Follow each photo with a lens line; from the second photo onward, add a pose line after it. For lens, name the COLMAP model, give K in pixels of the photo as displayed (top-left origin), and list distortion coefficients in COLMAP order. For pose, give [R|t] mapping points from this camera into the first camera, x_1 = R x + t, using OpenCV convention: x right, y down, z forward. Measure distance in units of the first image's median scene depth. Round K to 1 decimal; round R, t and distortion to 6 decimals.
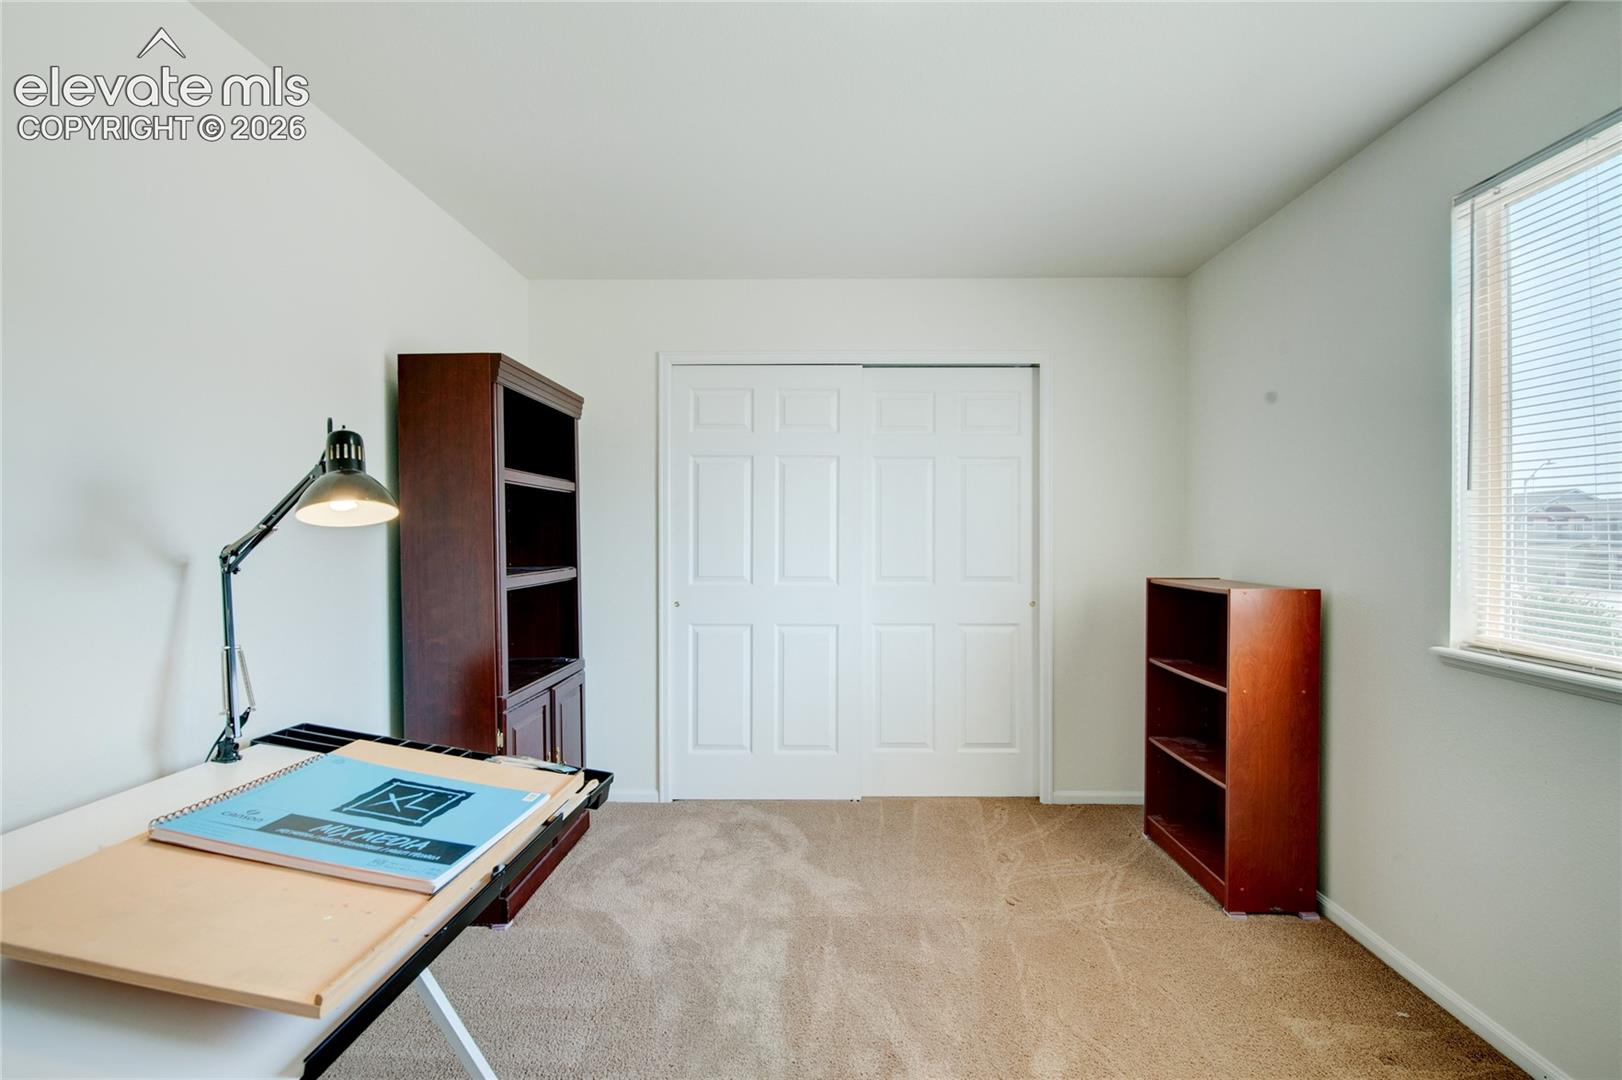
lens RADIAL K [[719.8, 0, 807.1], [0, 719.8, 538.2], [0, 0, 1]] dist [-0.018099, -0.002249]
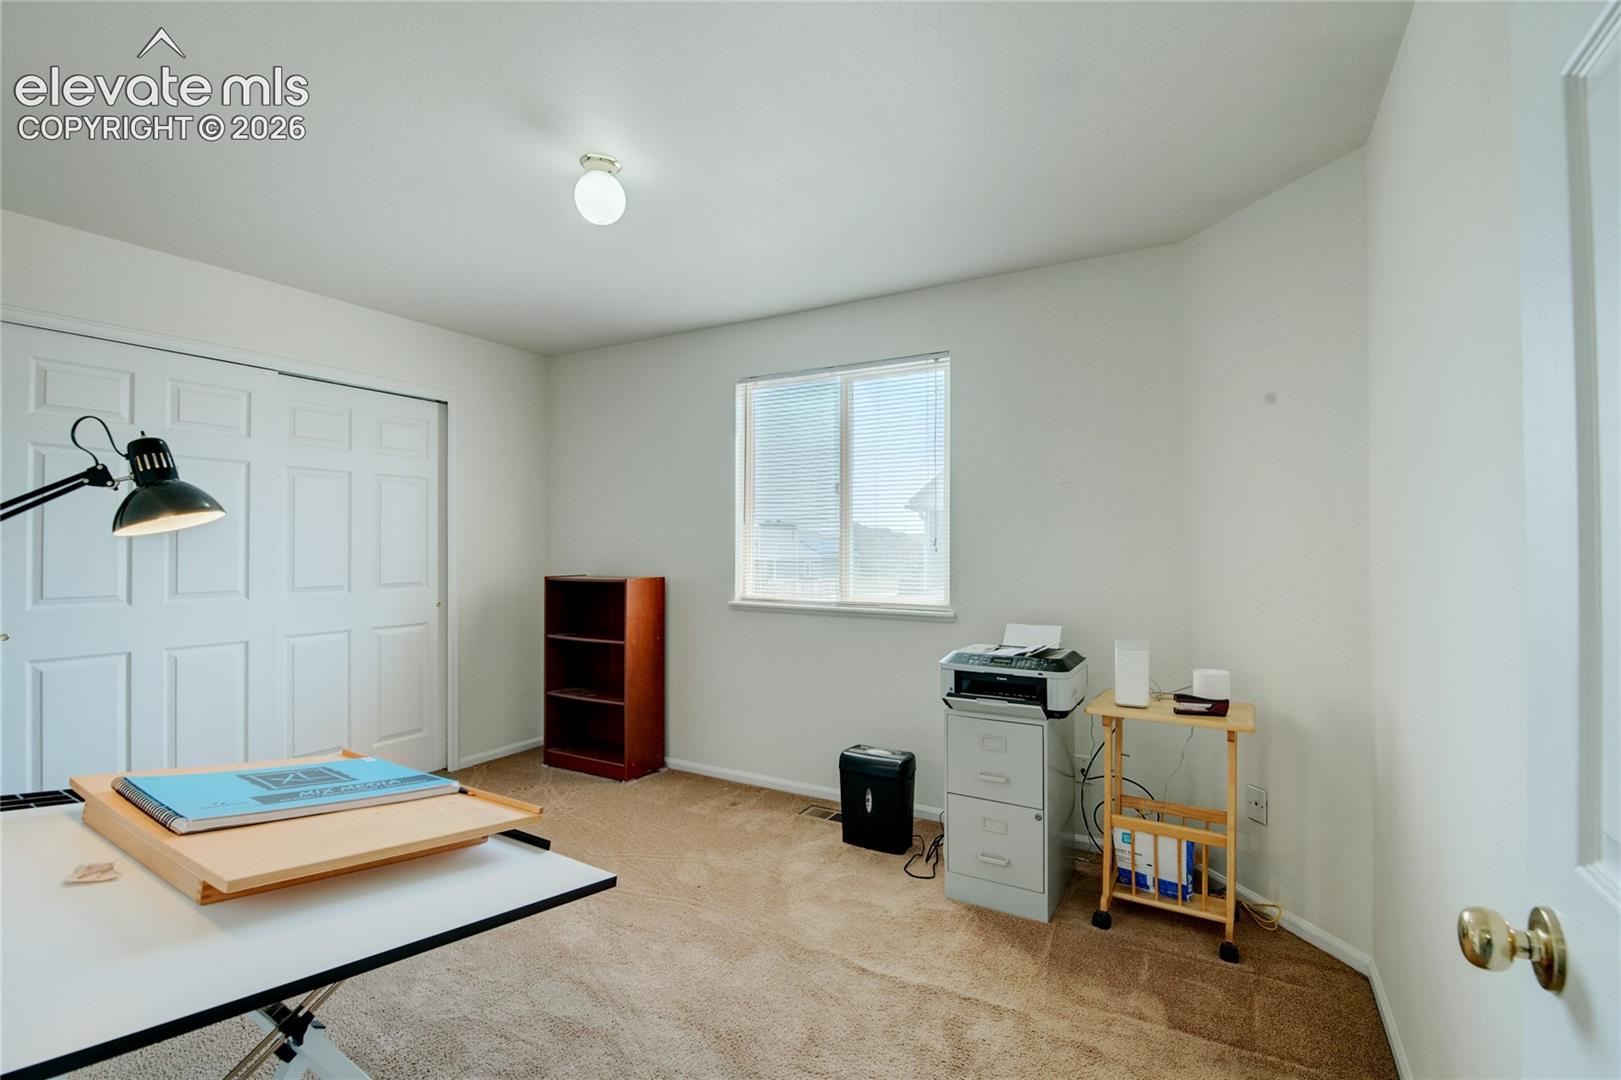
lens RADIAL K [[719.4, 0, 818.3], [0, 719.4, 537.9], [0, 0, 1]] dist [-0.018099, -0.002249]
pose [[0.478081, 0.007031, 0.878288, -0.487595], [0.005740, 0.999922, -0.011130, -0.000159], [-0.878297, 0.010363, 0.478003, -0.118658]]
